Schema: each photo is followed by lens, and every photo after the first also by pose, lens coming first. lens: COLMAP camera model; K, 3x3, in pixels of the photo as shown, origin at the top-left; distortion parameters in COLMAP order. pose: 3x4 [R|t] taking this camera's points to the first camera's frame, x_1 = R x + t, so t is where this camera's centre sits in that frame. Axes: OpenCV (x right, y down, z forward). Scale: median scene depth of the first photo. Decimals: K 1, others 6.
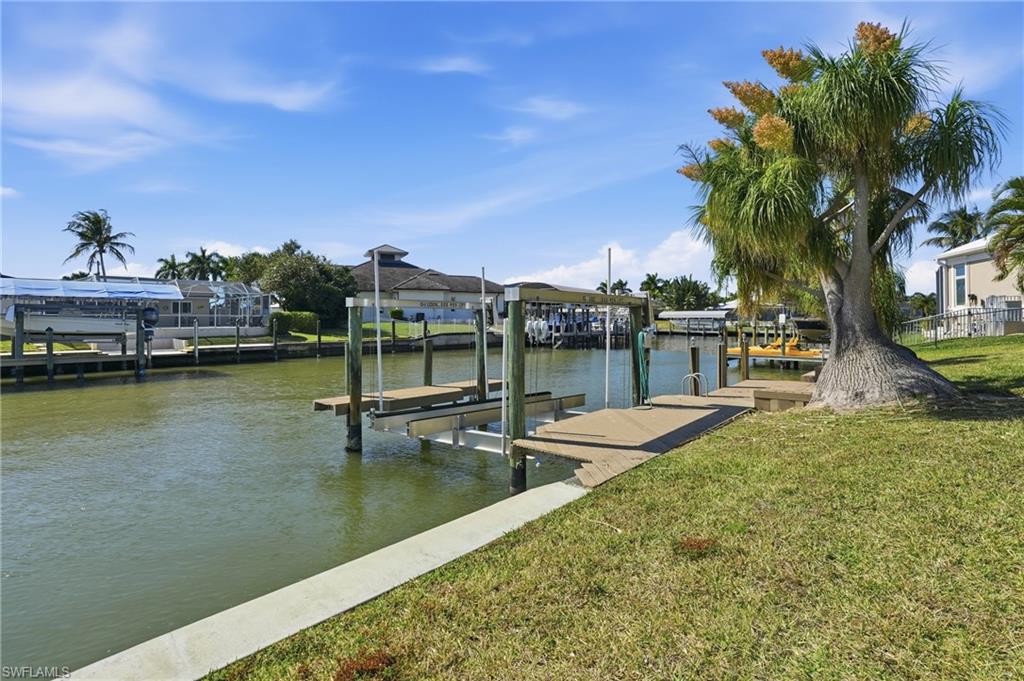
lens RADIAL K [[478.3, 0, 506.7], [0, 478.3, 336.2], [0, 0, 1]] dist [-0.050851, 0.012532]
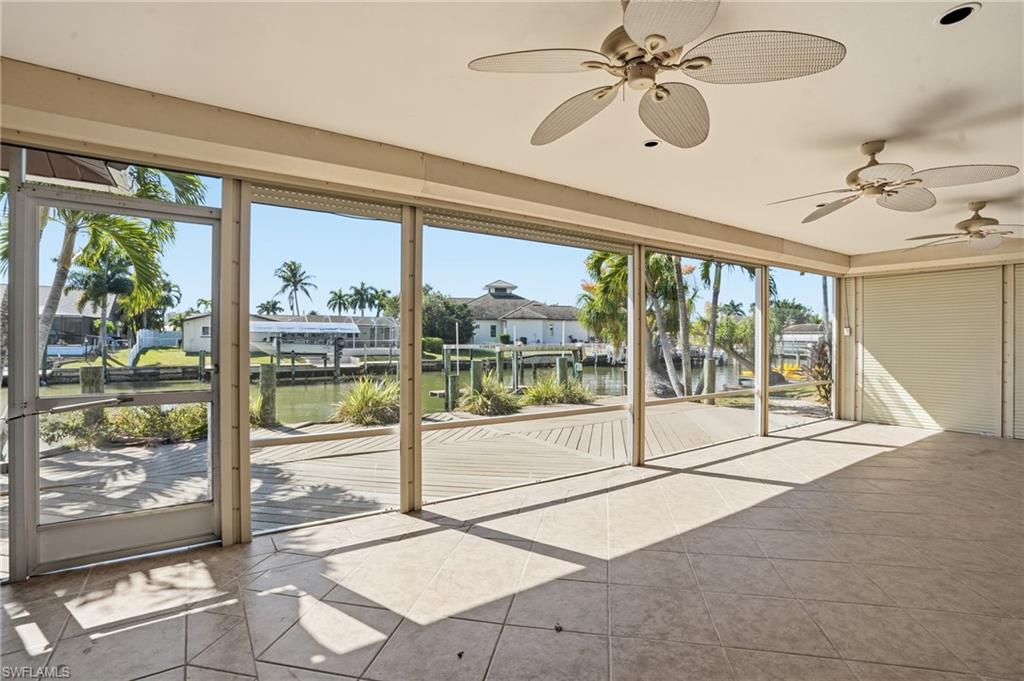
lens RADIAL K [[478.3, 0, 507.4], [0, 478.3, 336.5], [0, 0, 1]] dist [-0.050851, 0.012532]
pose [[0.965733, 0.005793, -0.259474, 0.123851], [-0.014872, 0.999343, -0.033040, -0.011887], [0.259112, 0.035767, 0.965185, -0.253913]]
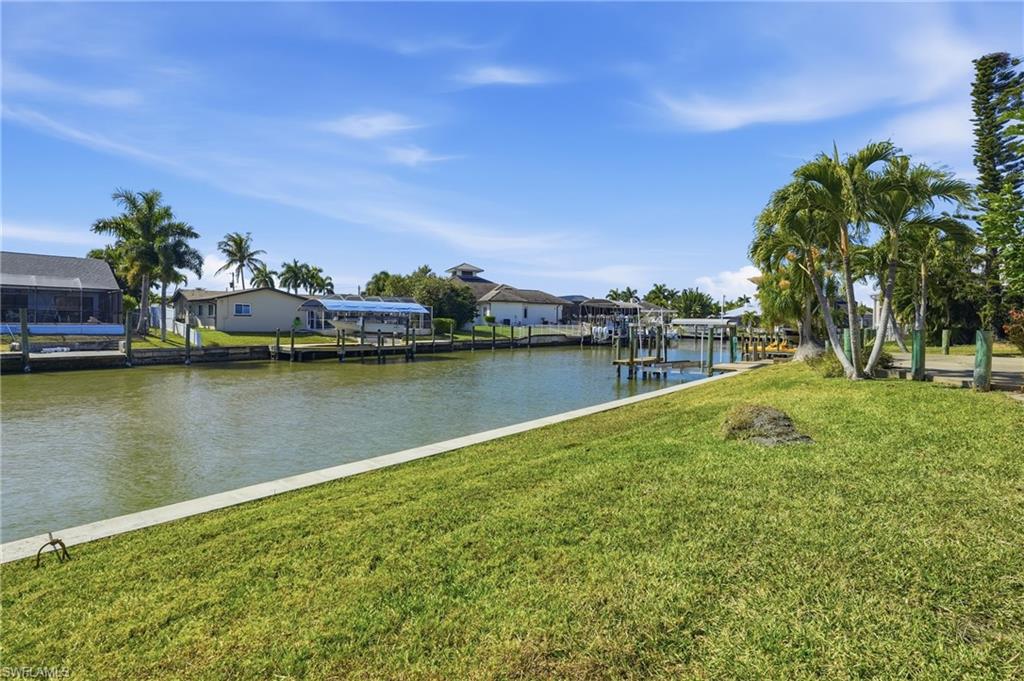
lens RADIAL K [[478.3, 0, 496.7], [0, 478.3, 351.0], [0, 0, 1]] dist [-0.050851, 0.012532]
pose [[0.999870, 0.014275, 0.007507, -0.265940], [-0.014494, 0.999449, 0.029869, 0.001741], [-0.007076, -0.029974, 0.999526, -0.417344]]
